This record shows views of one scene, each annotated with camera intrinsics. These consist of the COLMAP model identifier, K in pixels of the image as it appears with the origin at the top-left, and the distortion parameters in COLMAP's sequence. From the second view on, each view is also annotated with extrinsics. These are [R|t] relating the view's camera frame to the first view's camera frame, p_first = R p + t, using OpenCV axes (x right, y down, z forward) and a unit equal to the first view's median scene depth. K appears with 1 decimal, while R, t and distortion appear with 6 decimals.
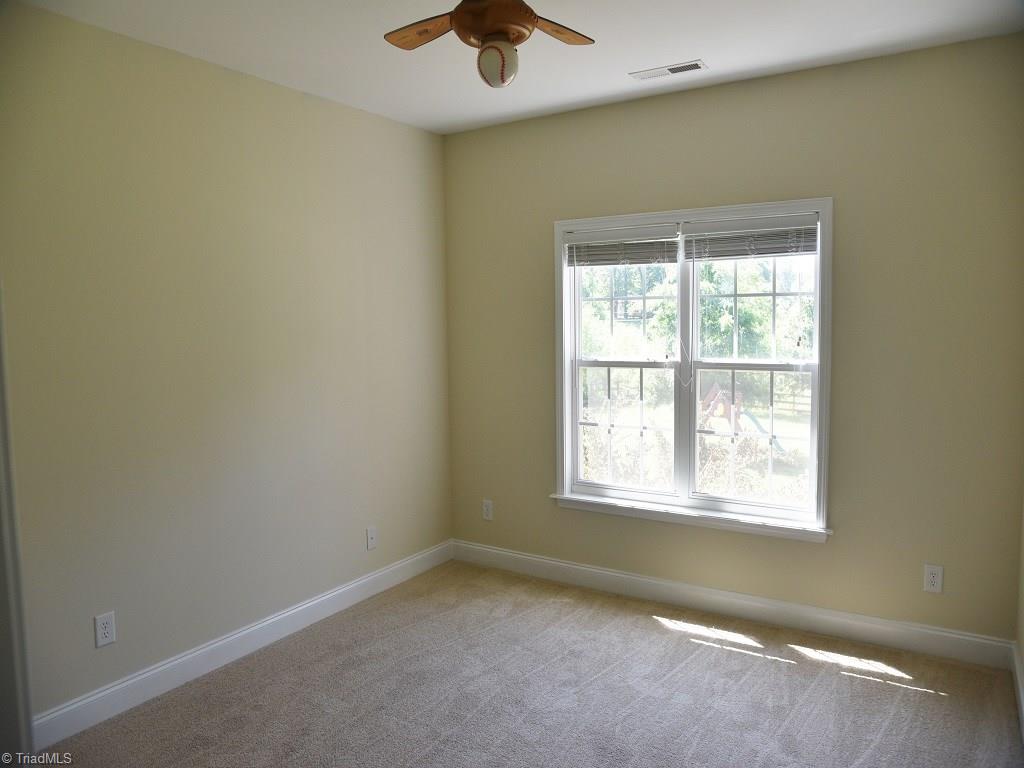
lens RADIAL K [[901.9, 0, 512.0], [0, 901.9, 384.0], [0, 0, 1]] dist [0.011394, 0.003598]
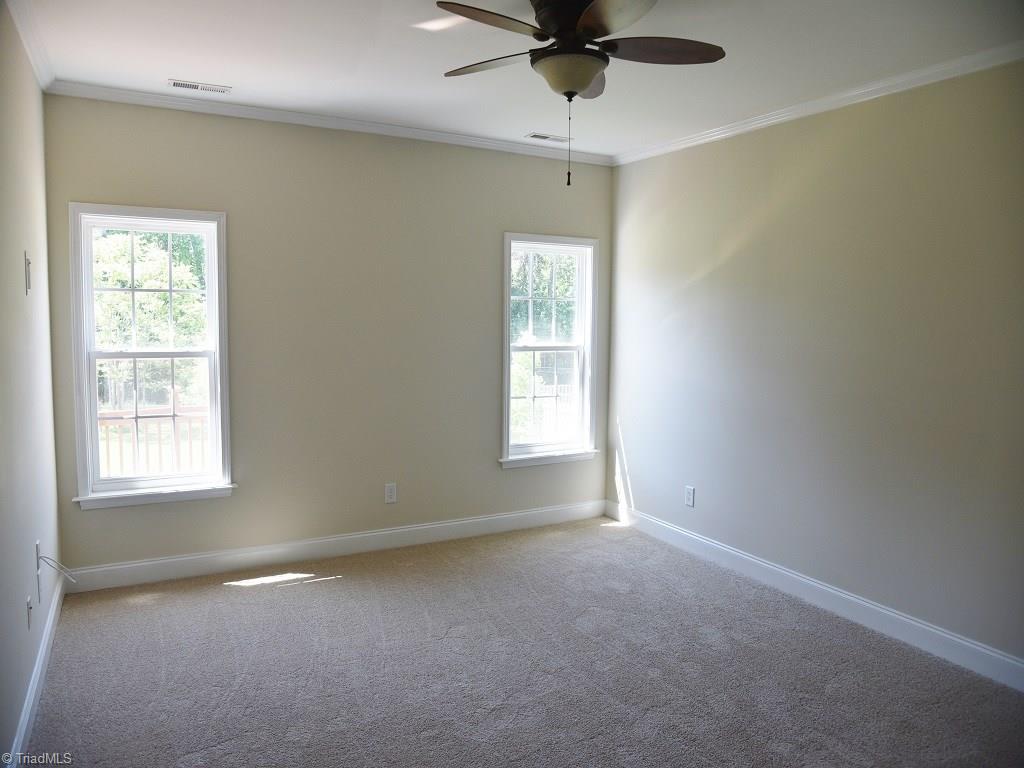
lens RADIAL K [[695.4, 0, 512.0], [0, 695.4, 384.0], [0, 0, 1]] dist [-0.082344, -0.000566]
pose [[0.411057, -0.068665, 0.909020, -0.387902], [0.042687, 0.997515, 0.056046, -0.013783], [-0.910610, 0.015766, 0.412967, 0.303812]]
